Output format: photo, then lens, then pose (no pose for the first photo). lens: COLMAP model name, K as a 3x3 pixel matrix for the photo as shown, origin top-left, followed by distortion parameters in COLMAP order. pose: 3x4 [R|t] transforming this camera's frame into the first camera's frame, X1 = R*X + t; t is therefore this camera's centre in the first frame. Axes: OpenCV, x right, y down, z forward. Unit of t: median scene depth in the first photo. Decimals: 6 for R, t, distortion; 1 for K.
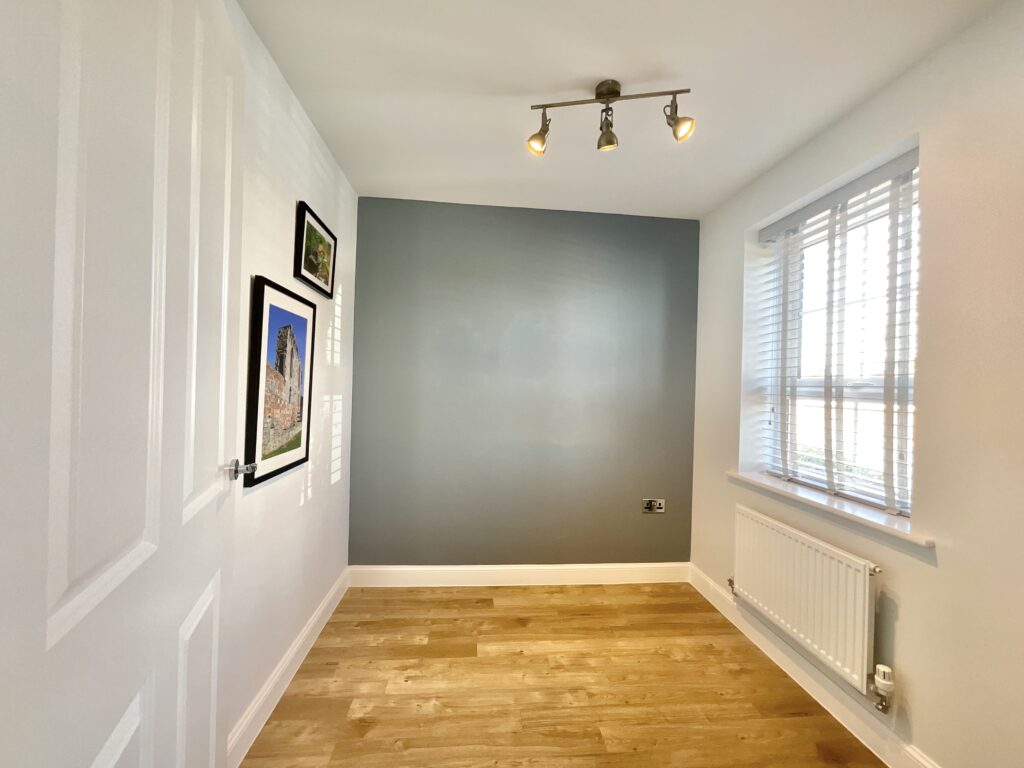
lens RADIAL K [[413.9, 0, 510.7], [0, 413.9, 380.0], [0, 0, 1]] dist [-0.002951, 0.000491]
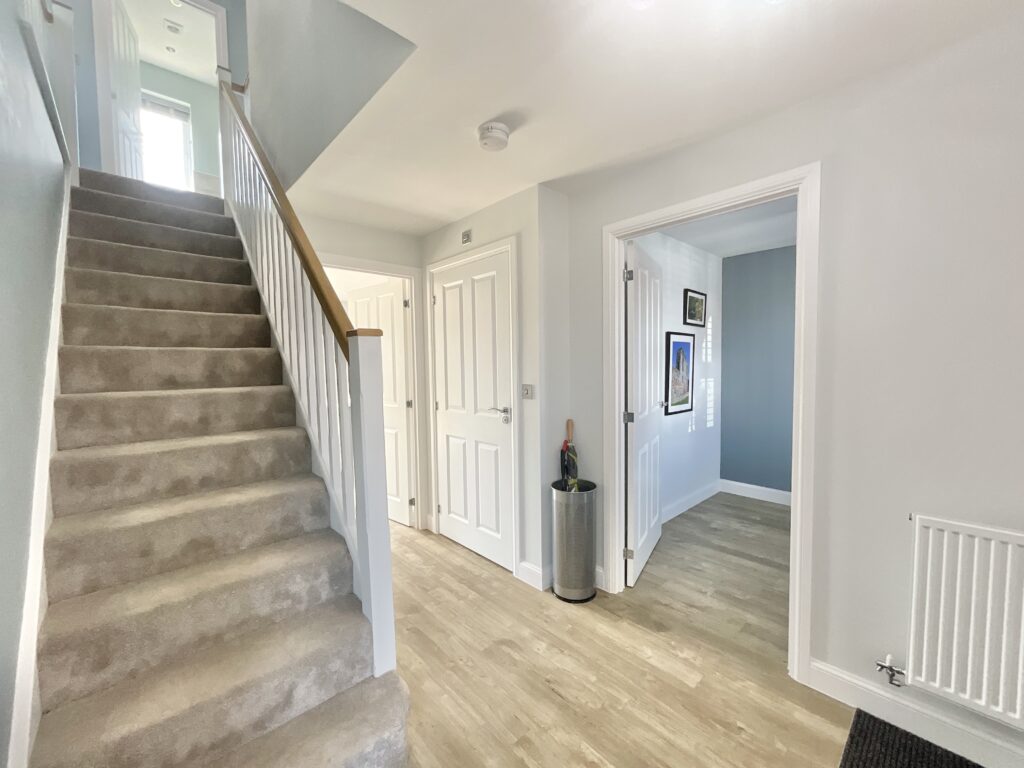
lens RADIAL K [[413.9, 0, 512.0], [0, 413.9, 382.7], [0, 0, 1]] dist [-0.002951, 0.000491]
pose [[0.607172, 0.012919, -0.794465, 0.609730], [0.033881, 0.998537, 0.042131, -0.062078], [0.793847, -0.052498, 0.605847, -0.968367]]
